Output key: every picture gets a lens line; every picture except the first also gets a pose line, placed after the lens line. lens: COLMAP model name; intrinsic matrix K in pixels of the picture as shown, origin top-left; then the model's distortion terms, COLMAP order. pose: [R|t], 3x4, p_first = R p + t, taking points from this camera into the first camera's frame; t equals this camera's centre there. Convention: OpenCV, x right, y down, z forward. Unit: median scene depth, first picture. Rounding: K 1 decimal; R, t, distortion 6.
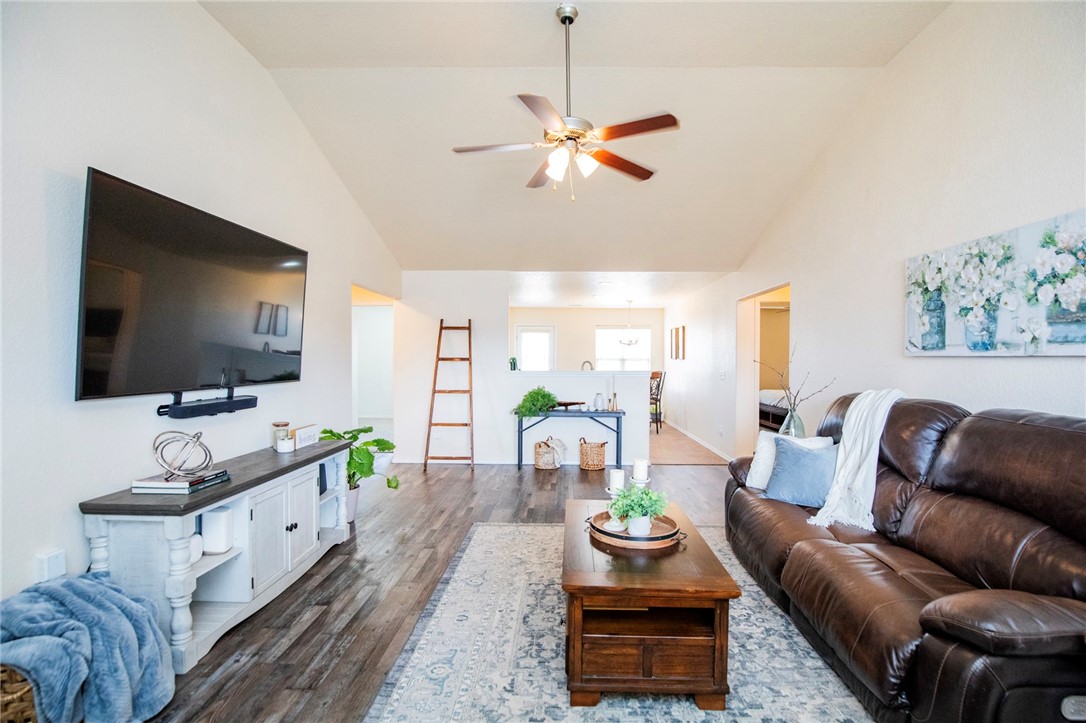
lens RADIAL K [[498.1, 0, 554.8], [0, 498.1, 359.4], [0, 0, 1]] dist [-0.026099, 0.003682]
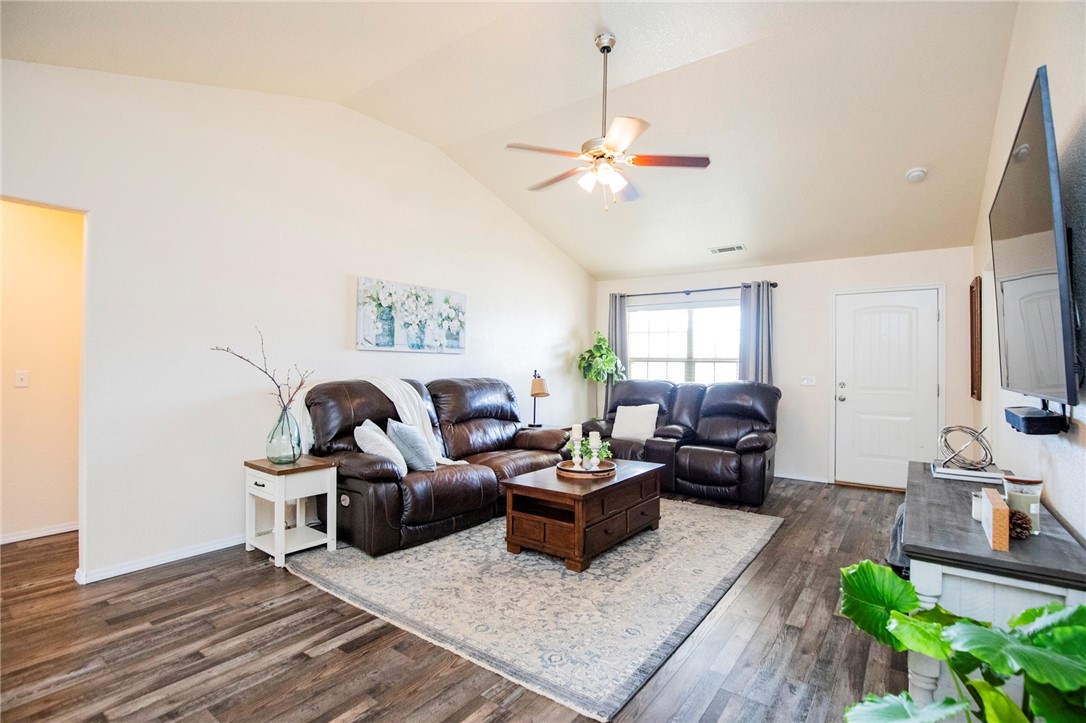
lens RADIAL K [[521.1, 0, 550.7], [0, 521.1, 360.4], [0, 0, 1]] dist [-0.026589, 0.005492]
pose [[-0.822225, -0.007930, 0.569108, -0.544333], [-0.014257, 0.999876, -0.006666, 0.026380], [-0.568985, -0.013594, -0.822236, 2.022240]]
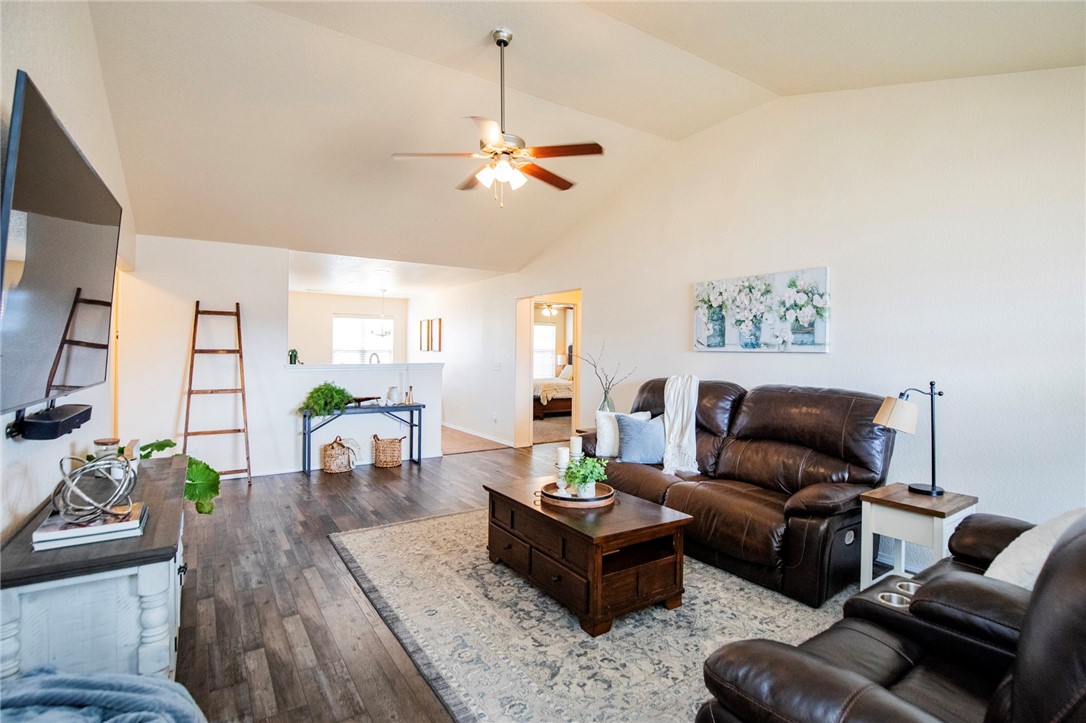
lens RADIAL K [[521.1, 0, 550.6], [0, 521.1, 349.0], [0, 0, 1]] dist [-0.026589, 0.005492]
pose [[0.820033, 0.004516, 0.572299, -0.535489], [-0.003198, 0.999989, -0.003309, -0.006885], [-0.572308, 0.000883, 0.820038, 0.002249]]
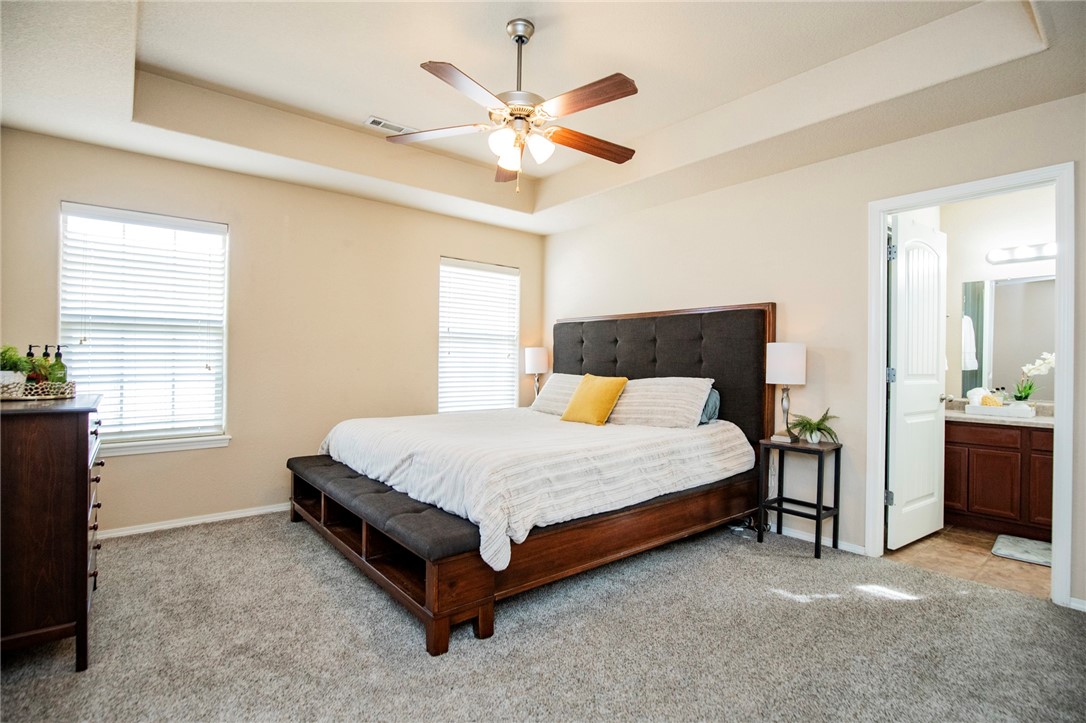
lens RADIAL K [[521.1, 0, 542.1], [0, 521.1, 362.7], [0, 0, 1]] dist [-0.026589, 0.005492]
pose [[0.763494, 0.000970, 0.645814, 1.138299], [-0.002283, 0.999997, 0.001198, 0.084541], [-0.645811, -0.002389, 0.763494, 2.487286]]
